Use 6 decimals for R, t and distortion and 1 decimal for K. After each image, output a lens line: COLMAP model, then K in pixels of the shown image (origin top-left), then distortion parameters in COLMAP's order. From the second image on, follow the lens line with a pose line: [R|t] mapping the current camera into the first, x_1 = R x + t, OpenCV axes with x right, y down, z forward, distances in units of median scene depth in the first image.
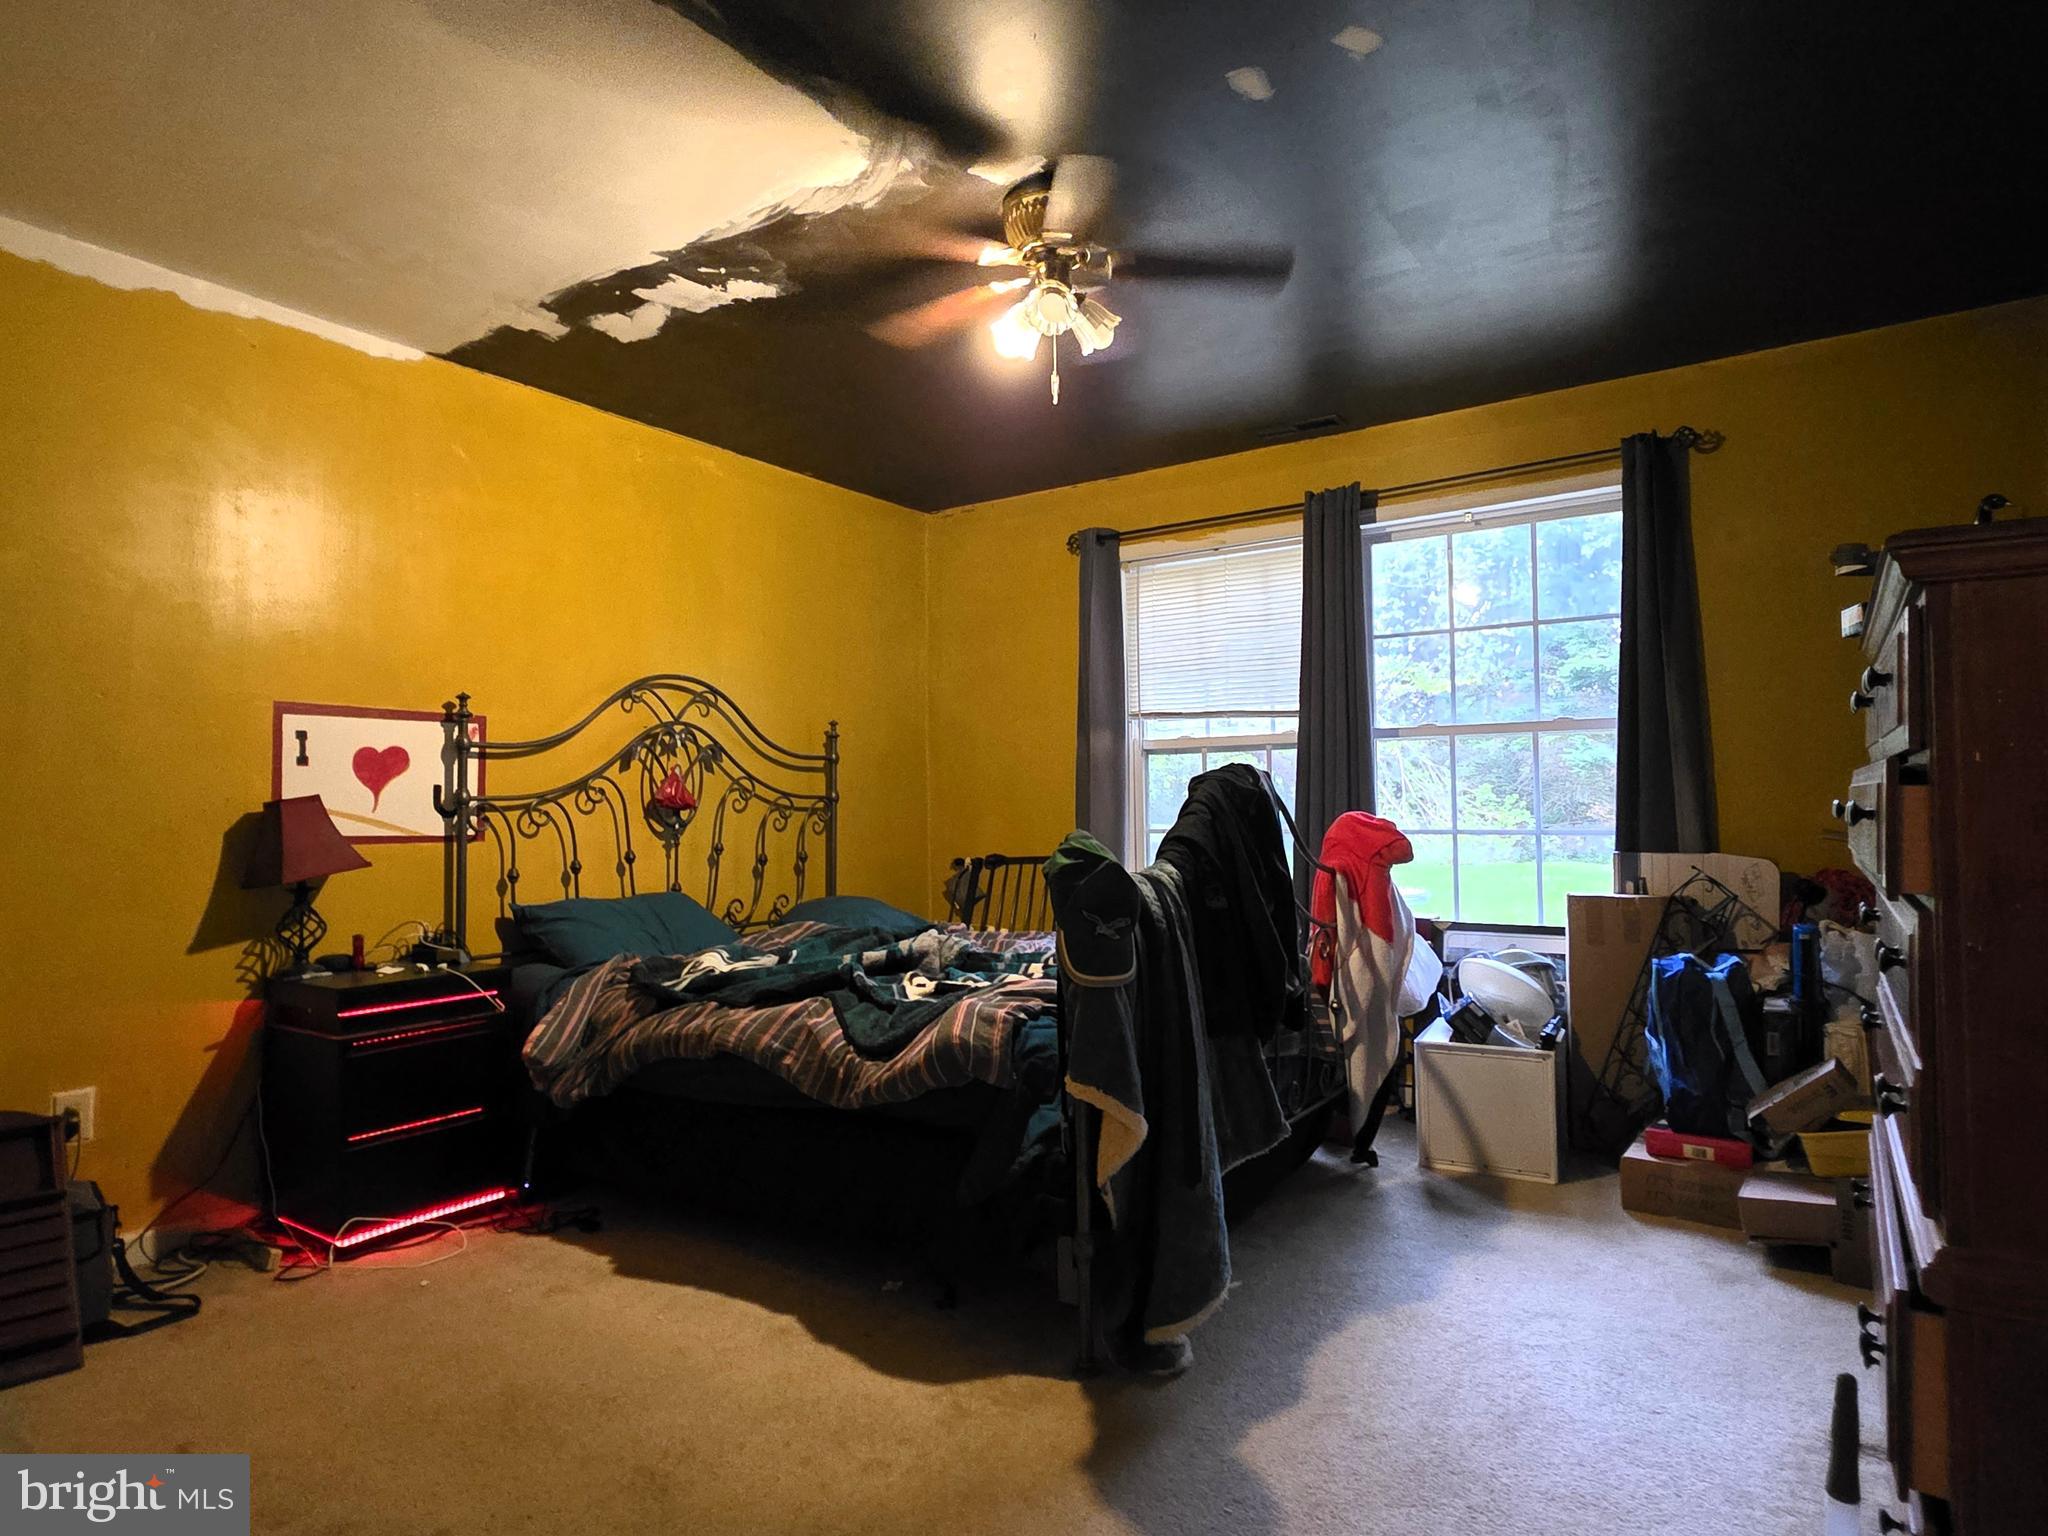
lens RADIAL K [[1166.0, 0, 1010.3], [0, 1166.0, 771.4], [0, 0, 1]] dist [-0.002219, 0.001113]
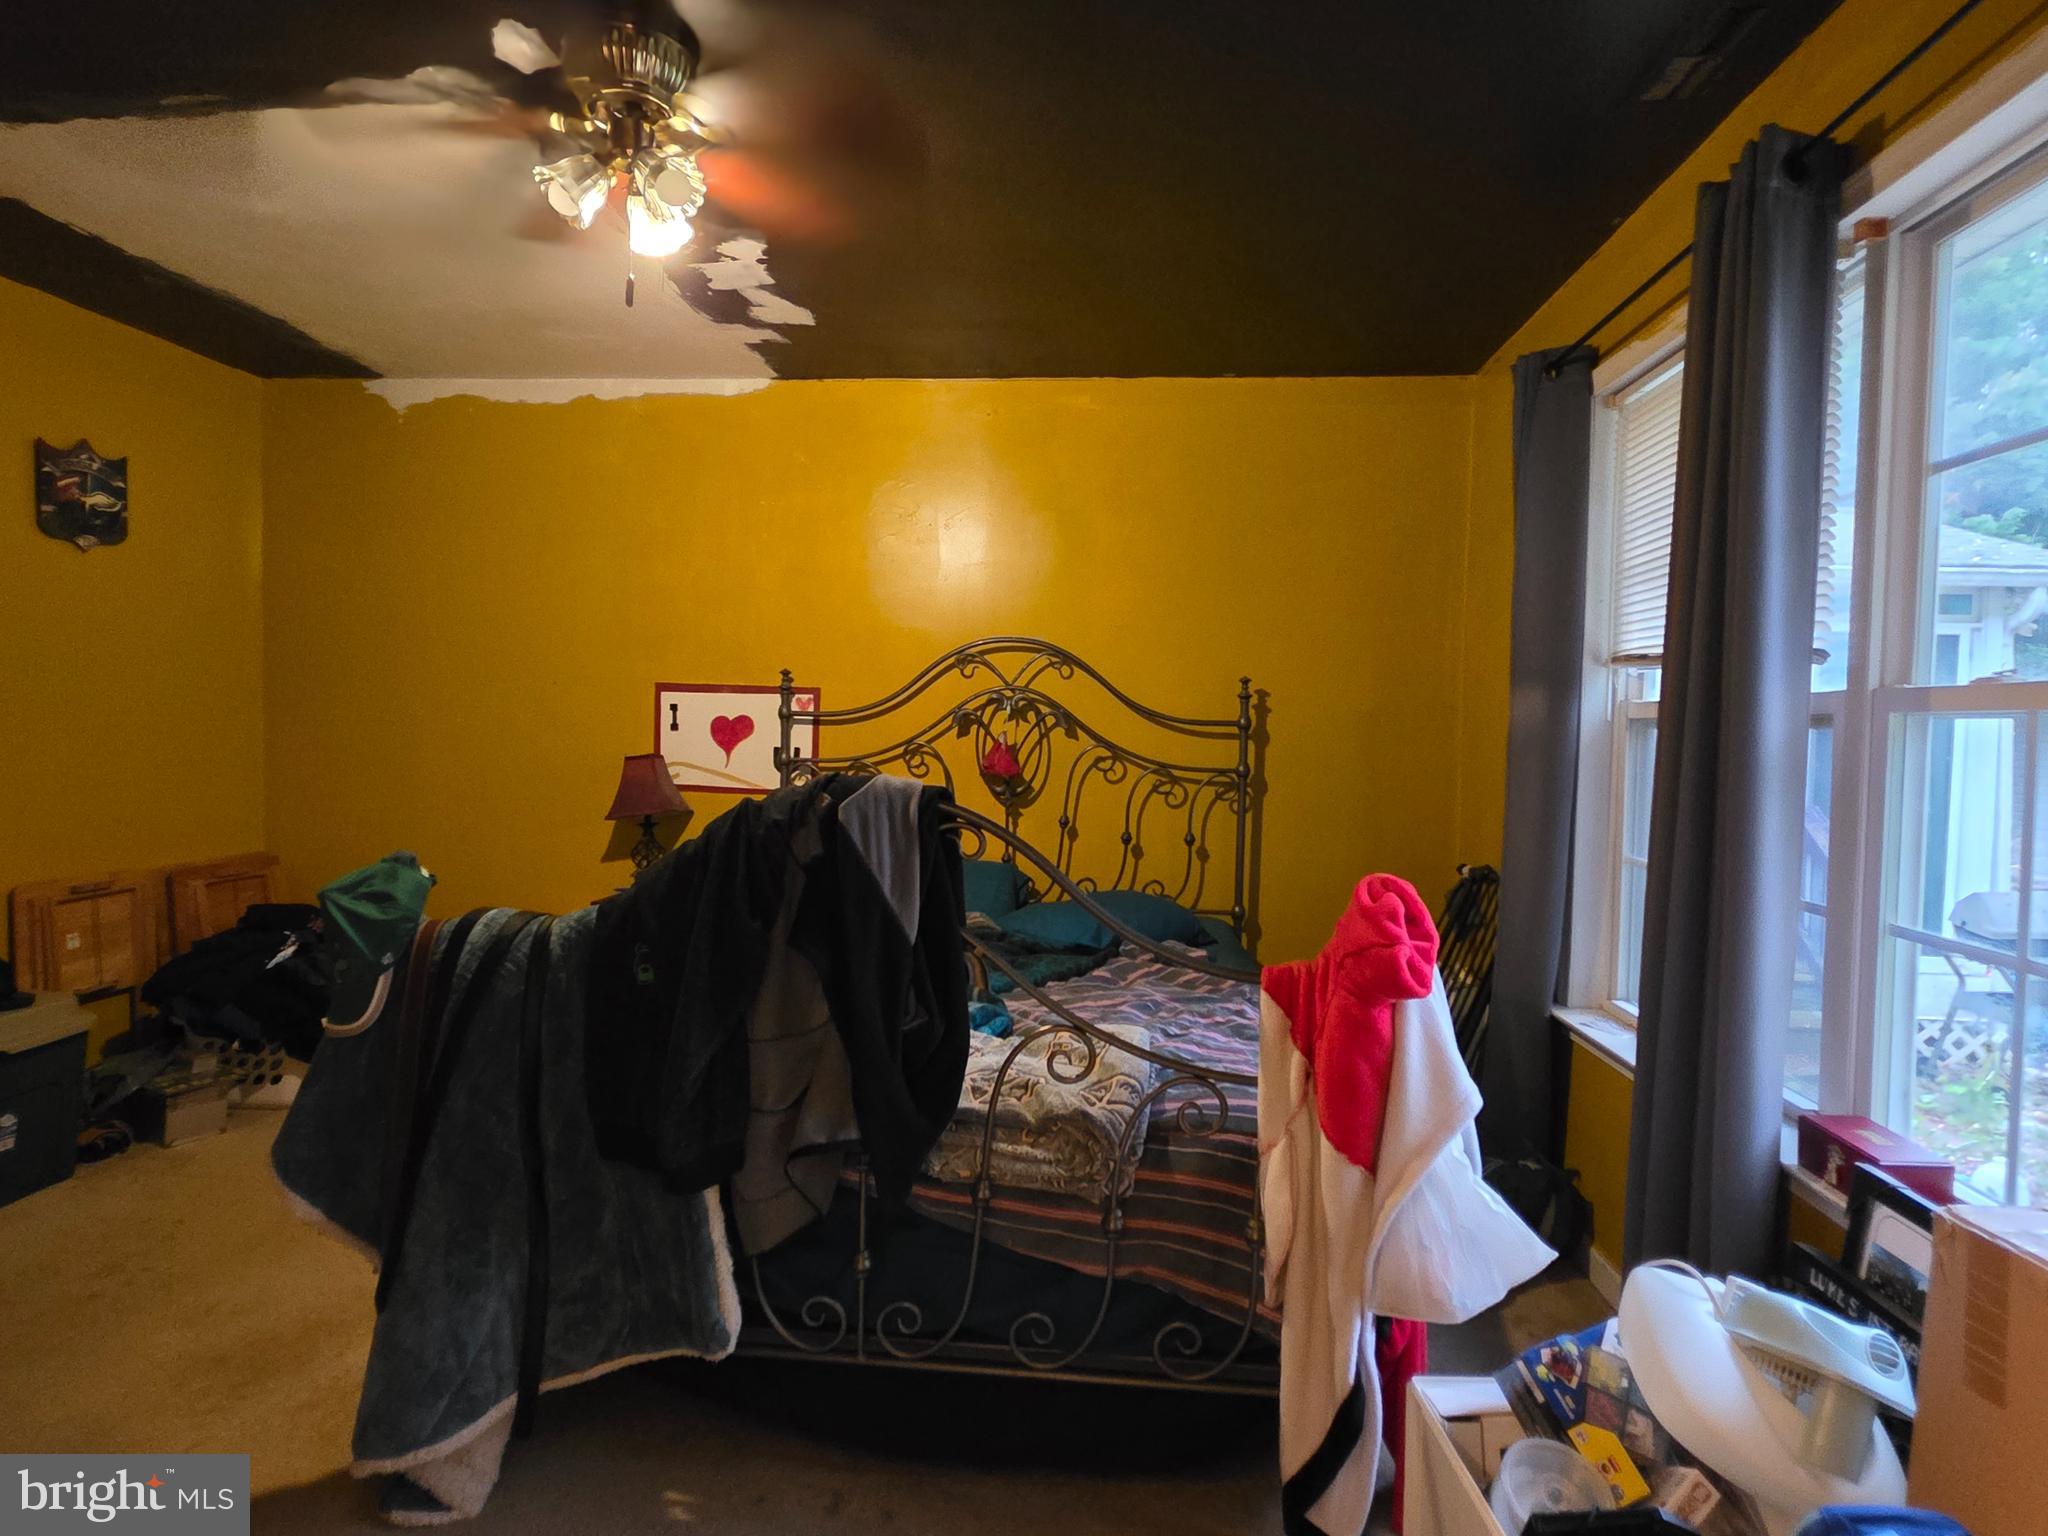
lens RADIAL K [[1166.0, 0, 1020.6], [0, 1166.0, 767.3], [0, 0, 1]] dist [-0.002219, 0.001113]
pose [[0.485605, 0.052962, -0.872573, 0.678089], [-0.003459, 0.998272, 0.058666, -0.039064], [0.874172, -0.025471, 0.484949, 0.651463]]
